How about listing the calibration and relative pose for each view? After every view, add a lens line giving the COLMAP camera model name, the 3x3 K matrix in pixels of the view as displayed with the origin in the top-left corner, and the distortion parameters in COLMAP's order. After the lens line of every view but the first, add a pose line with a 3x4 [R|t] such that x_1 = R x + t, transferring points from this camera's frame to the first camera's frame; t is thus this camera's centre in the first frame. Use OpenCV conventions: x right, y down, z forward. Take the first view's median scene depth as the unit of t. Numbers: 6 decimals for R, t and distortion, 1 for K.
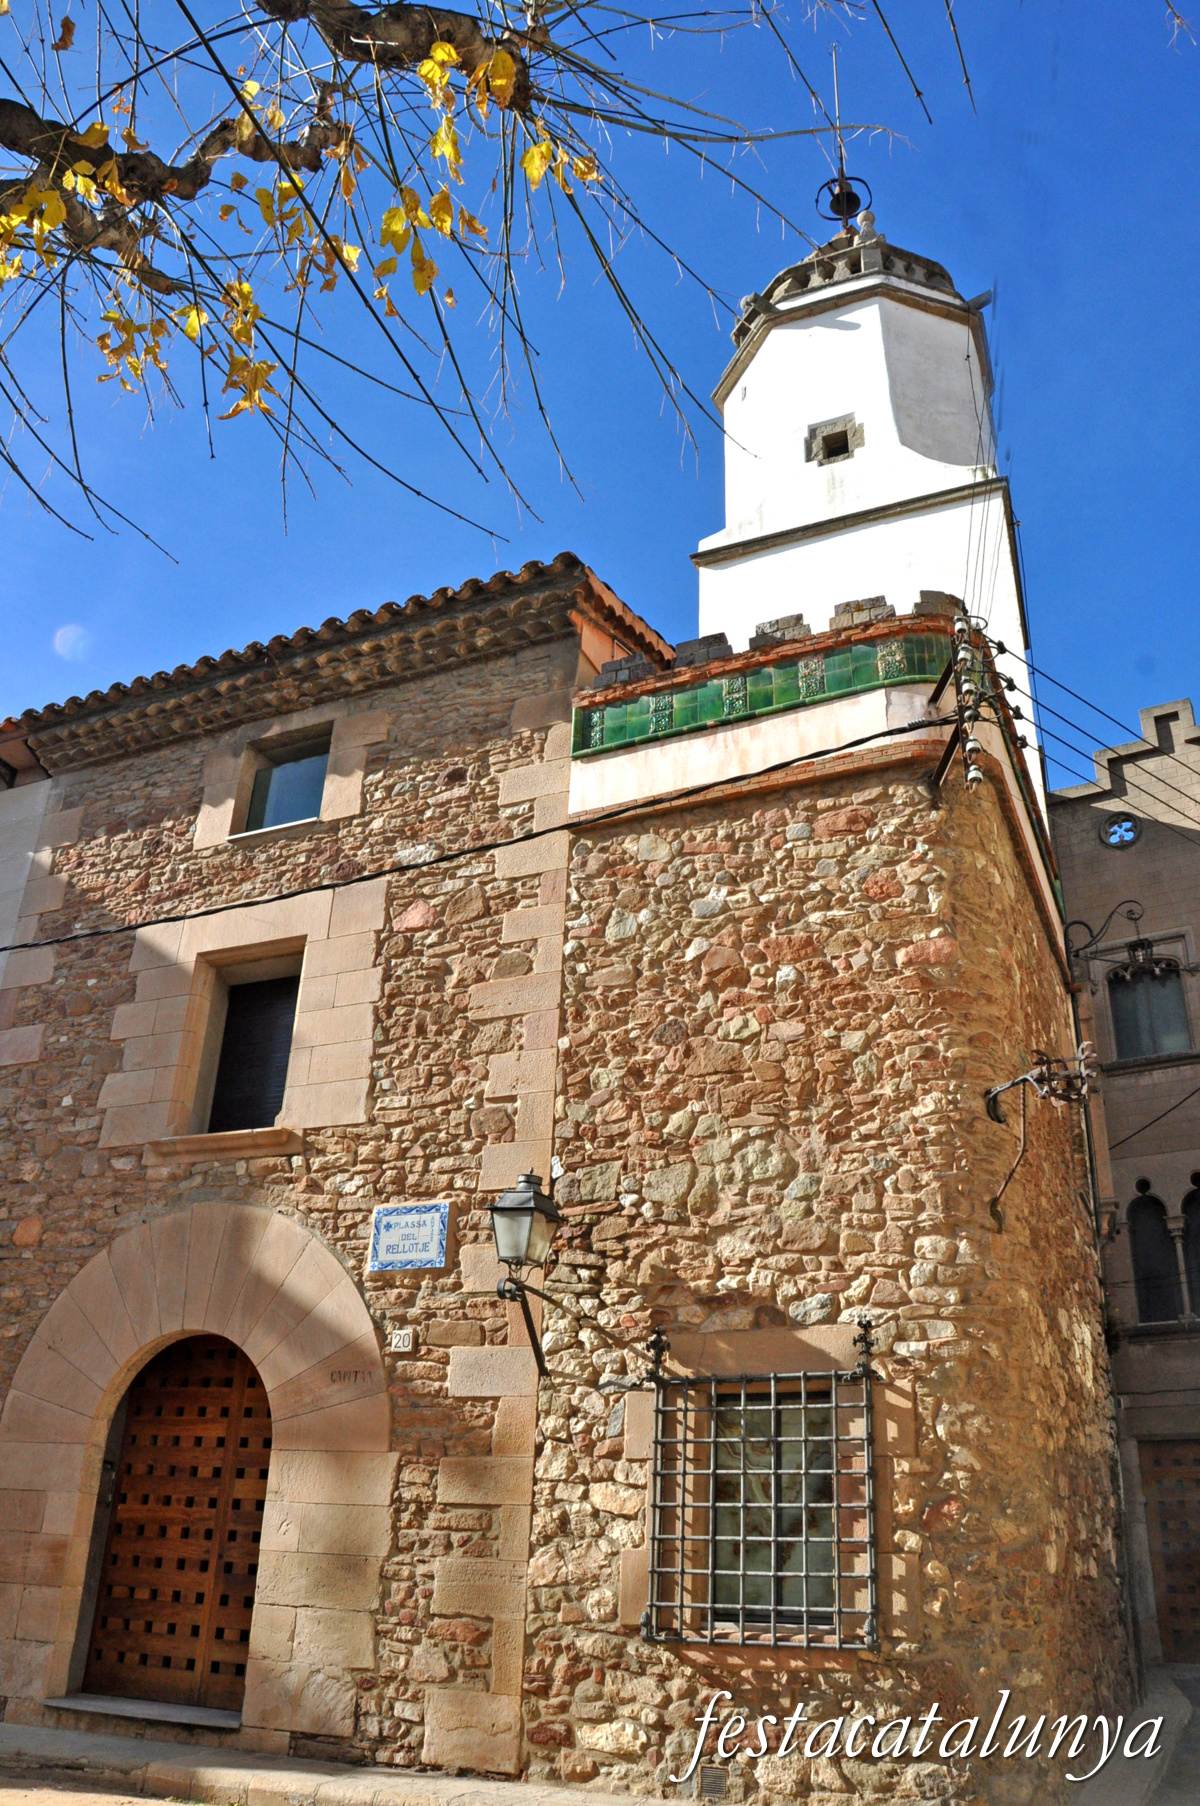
lens RADIAL K [[1422.6, 0, 598.1], [0, 1422.6, 888.0], [0, 0, 1]] dist [-0.139459, 0.045665]
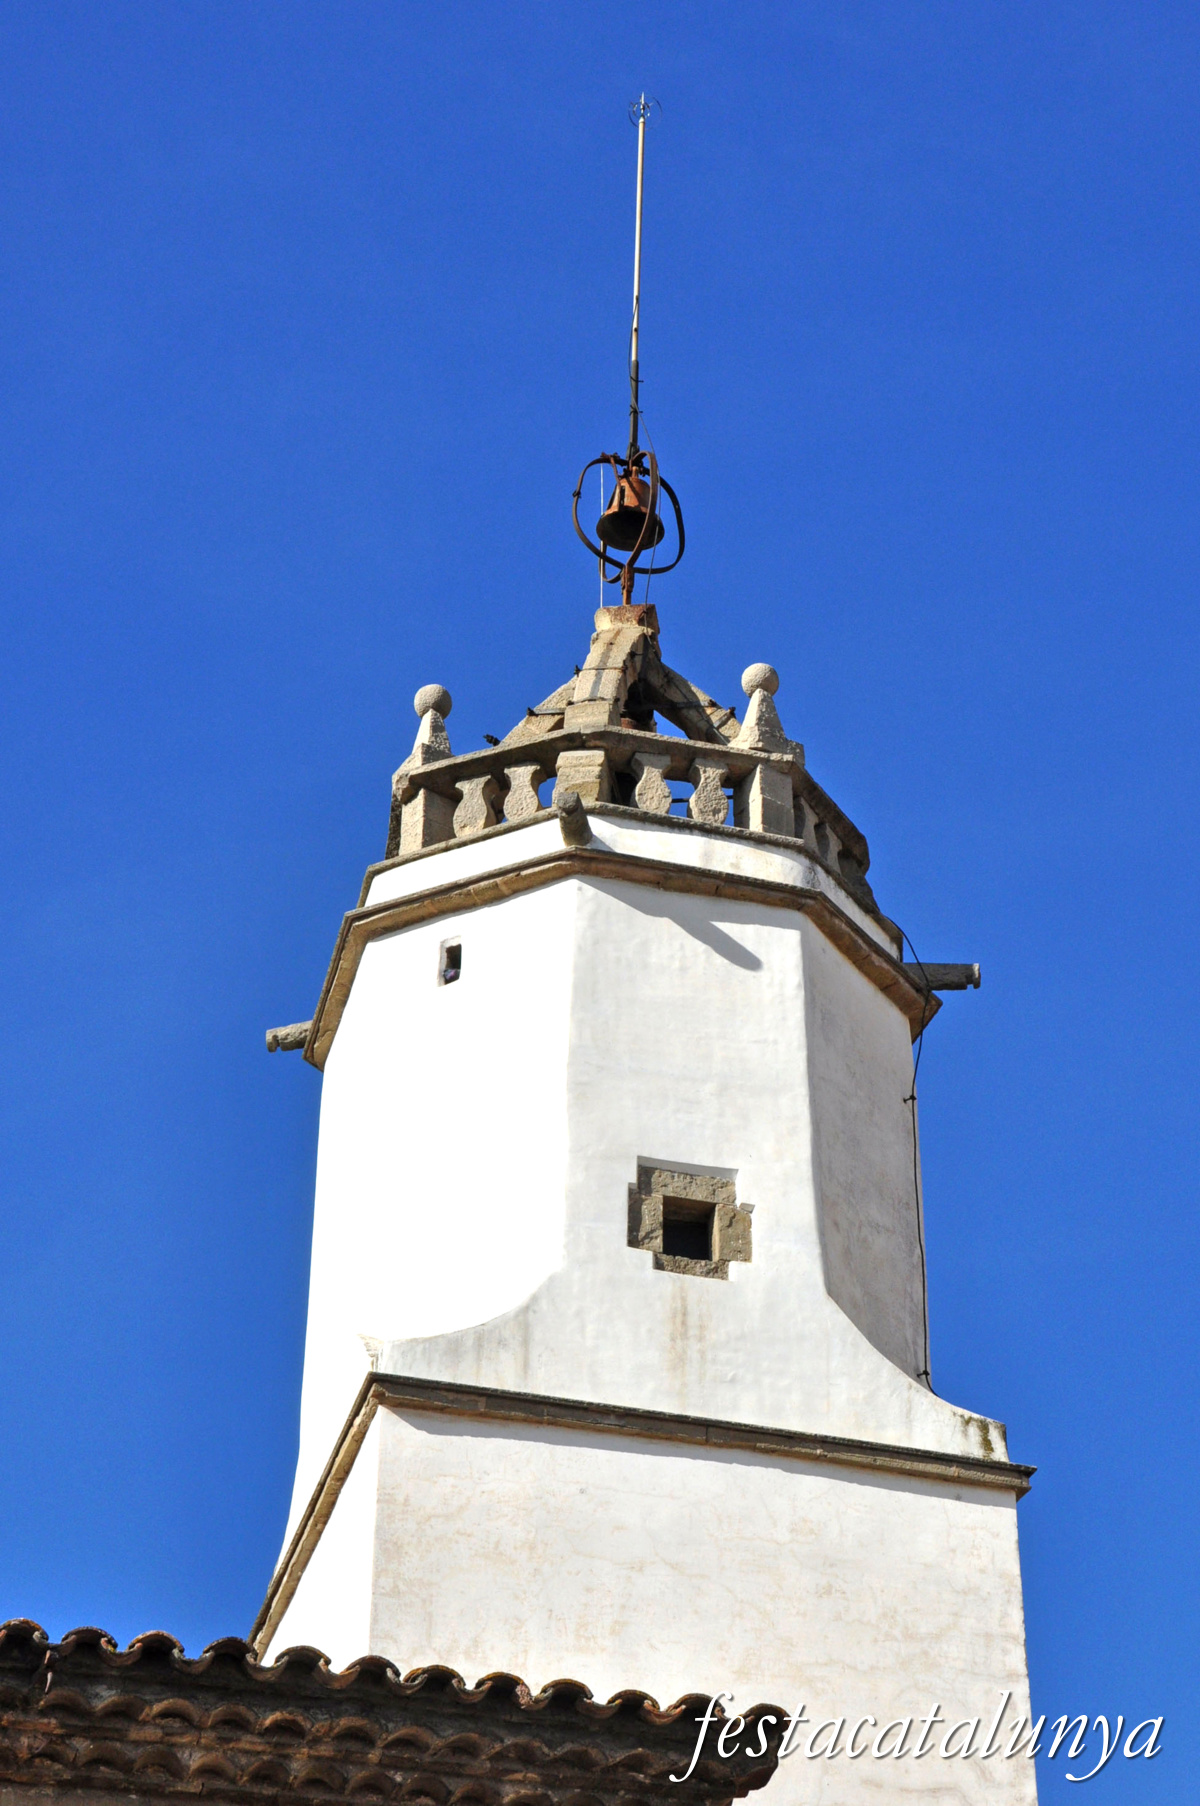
lens RADIAL K [[4011.3, 0, 604.9], [0, 4011.3, 906.7], [0, 0, 1]] dist [0.396106, 0.000000]
pose [[0.772553, 0.347660, 0.531314, -1.133024], [-0.272970, 0.937358, -0.216441, -0.217118], [-0.573279, 0.022180, 0.819060, -0.182426]]
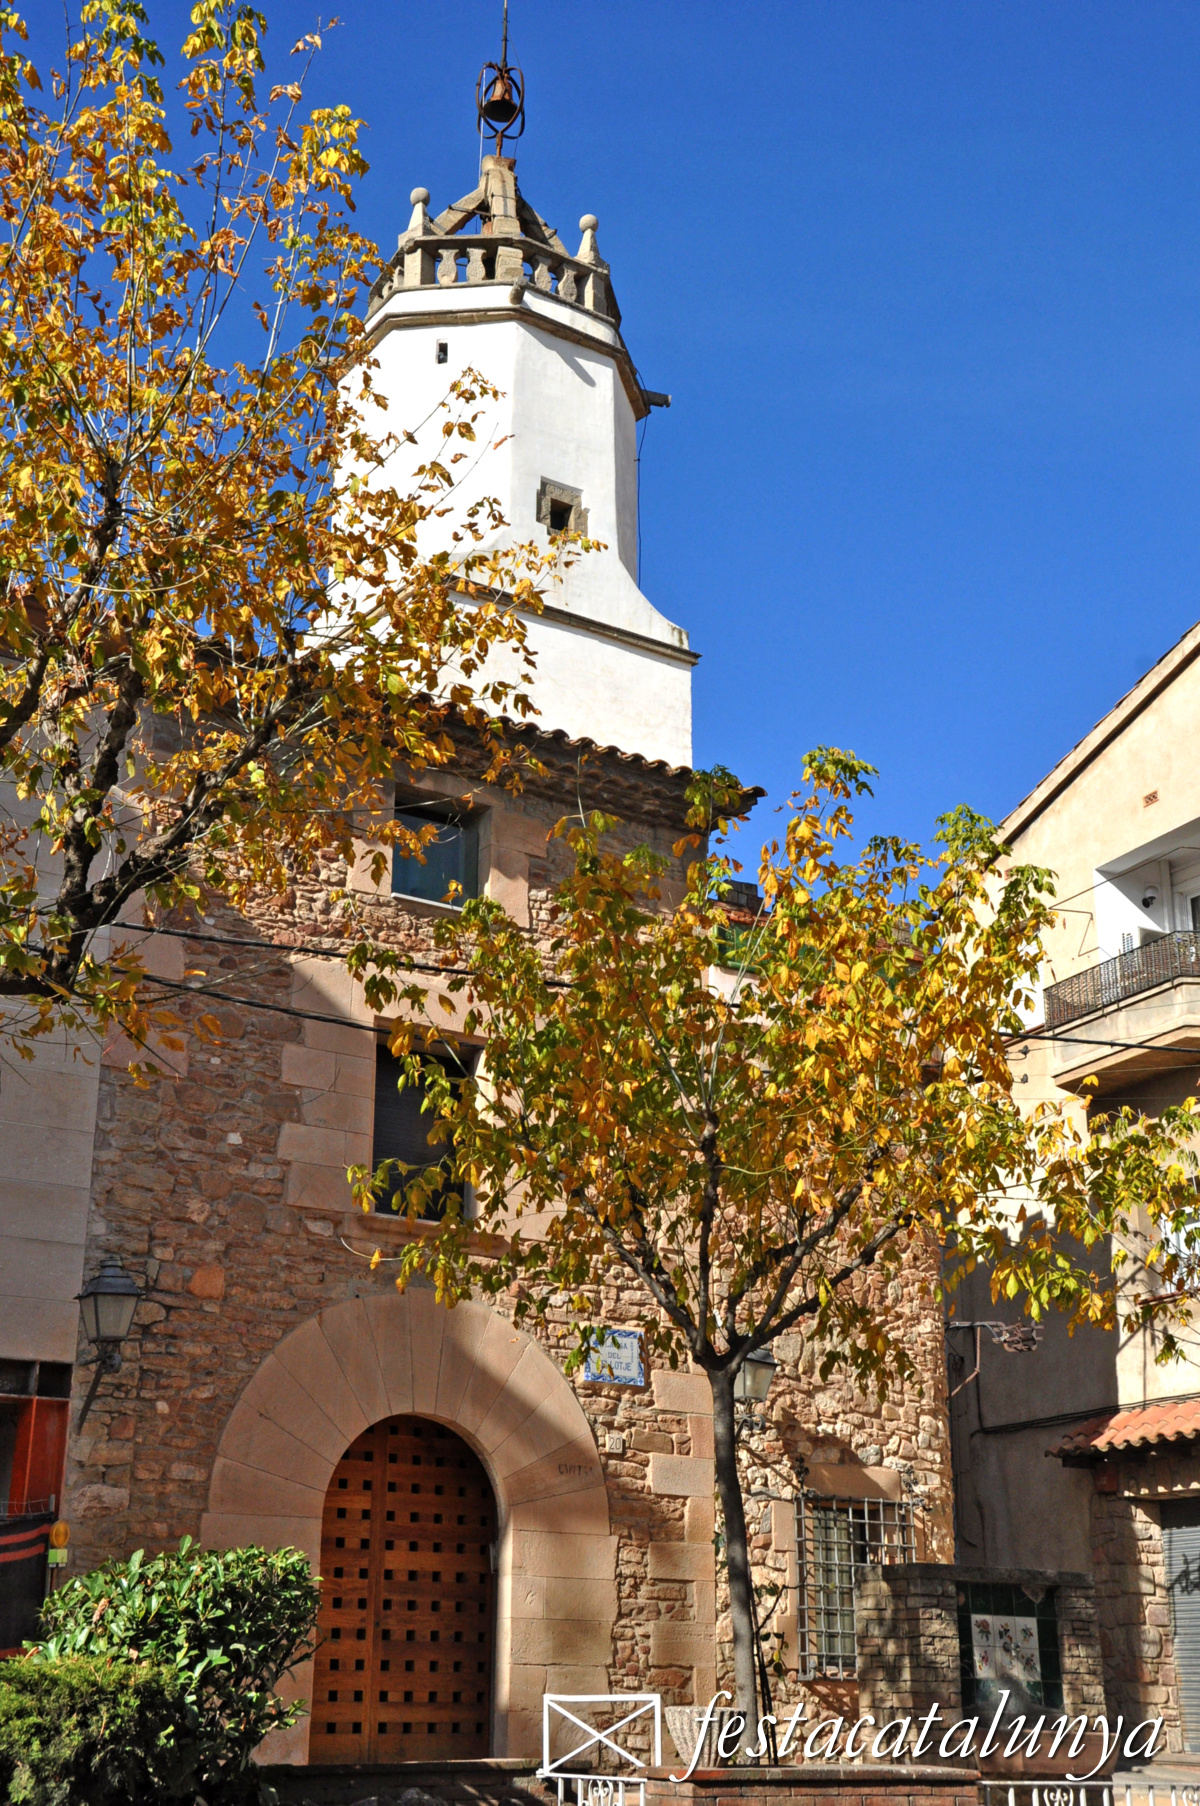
lens RADIAL K [[2299.4, 0, 601.9], [0, 2299.4, 902.7], [0, 0, 1]] dist [0.079784, 0.000000]
pose [[0.505440, 0.252043, 0.825230, -1.964294], [-0.383184, 0.922473, -0.047050, -0.013361], [-0.773111, -0.292434, 0.562834, 0.011225]]
